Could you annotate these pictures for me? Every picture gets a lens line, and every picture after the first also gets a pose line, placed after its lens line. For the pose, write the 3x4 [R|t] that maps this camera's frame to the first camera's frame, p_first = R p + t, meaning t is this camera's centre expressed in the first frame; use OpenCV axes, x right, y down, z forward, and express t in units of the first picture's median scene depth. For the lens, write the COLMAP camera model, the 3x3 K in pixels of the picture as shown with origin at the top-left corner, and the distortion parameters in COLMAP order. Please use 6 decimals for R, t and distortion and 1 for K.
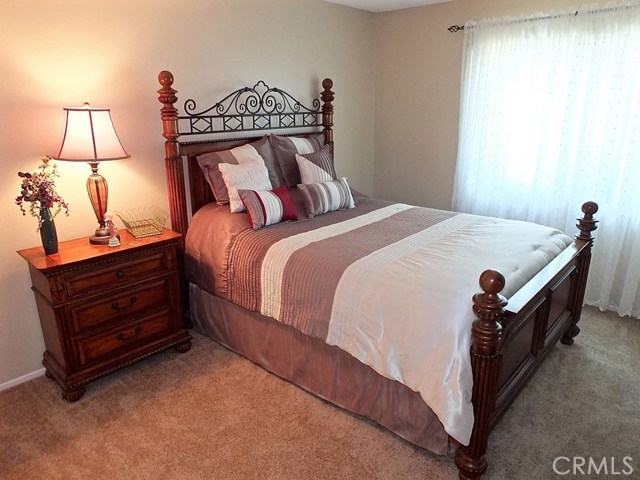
lens RADIAL K [[440.3, 0, 320.4], [0, 440.3, 238.0], [0, 0, 1]] dist [-0.040323, 0.017188]
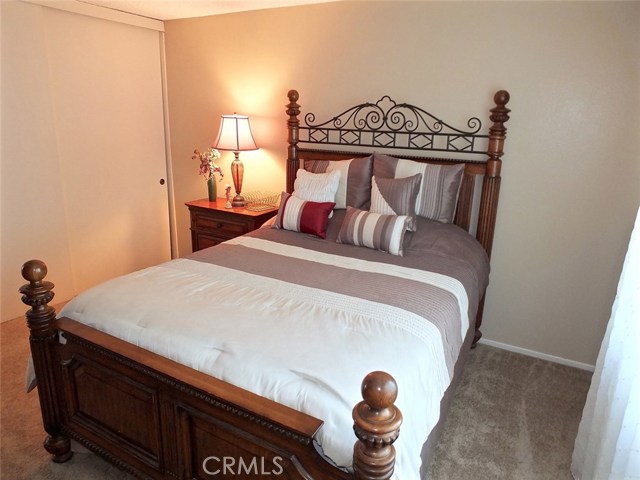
lens RADIAL K [[440.3, 0, 320.9], [0, 440.3, 240.1], [0, 0, 1]] dist [-0.040323, 0.017188]
pose [[0.227975, 0.281679, -0.932032, 0.840003], [-0.314382, 0.927263, 0.203340, -0.232067], [0.921516, 0.246658, 0.299948, 0.704695]]
